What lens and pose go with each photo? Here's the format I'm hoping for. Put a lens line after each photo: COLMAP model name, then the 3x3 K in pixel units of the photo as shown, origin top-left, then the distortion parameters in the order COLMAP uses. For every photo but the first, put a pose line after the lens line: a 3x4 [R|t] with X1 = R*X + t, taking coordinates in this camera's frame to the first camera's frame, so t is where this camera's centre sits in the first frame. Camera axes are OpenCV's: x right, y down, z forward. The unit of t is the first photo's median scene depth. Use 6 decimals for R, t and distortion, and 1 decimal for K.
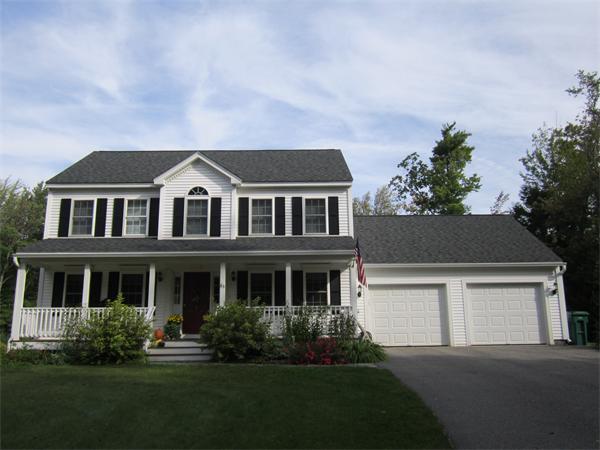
lens RADIAL K [[503.4, 0, 300.0], [0, 503.4, 227.2], [0, 0, 1]] dist [-0.037389, 0.013097]
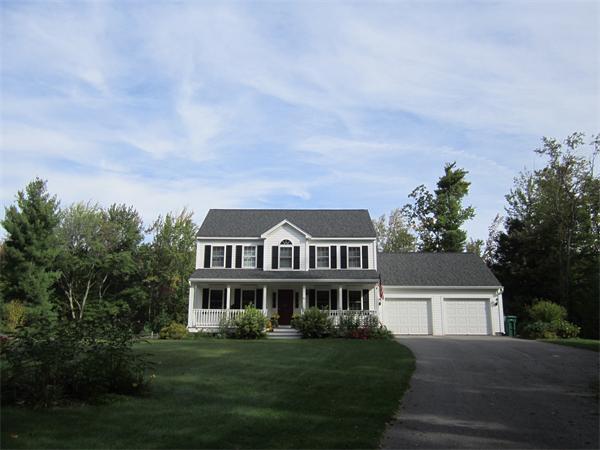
lens RADIAL K [[503.4, 0, 301.8], [0, 503.4, 223.1], [0, 0, 1]] dist [-0.037389, 0.013097]
pose [[0.999653, 0.011390, -0.023738, -0.108404], [-0.011703, 0.999846, -0.013097, -0.113833], [0.023586, 0.013370, 0.999632, -0.709715]]
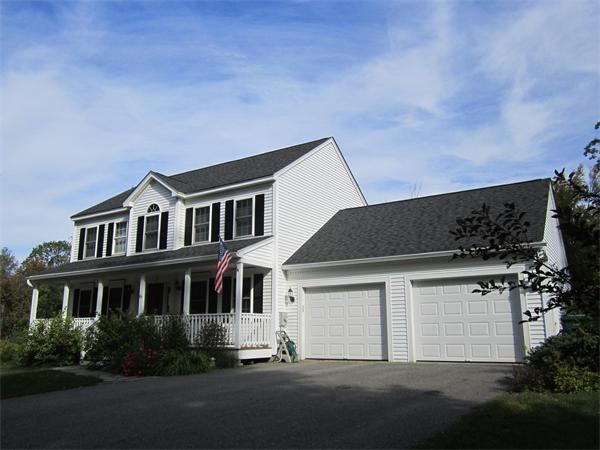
lens RADIAL K [[503.4, 0, 303.7], [0, 503.4, 223.4], [0, 0, 1]] dist [-0.037389, 0.013097]
pose [[0.837683, -0.113432, -0.534248, 0.630056], [0.107302, 0.993311, -0.042655, 0.040831], [0.535513, -0.021595, 0.844251, 0.263714]]
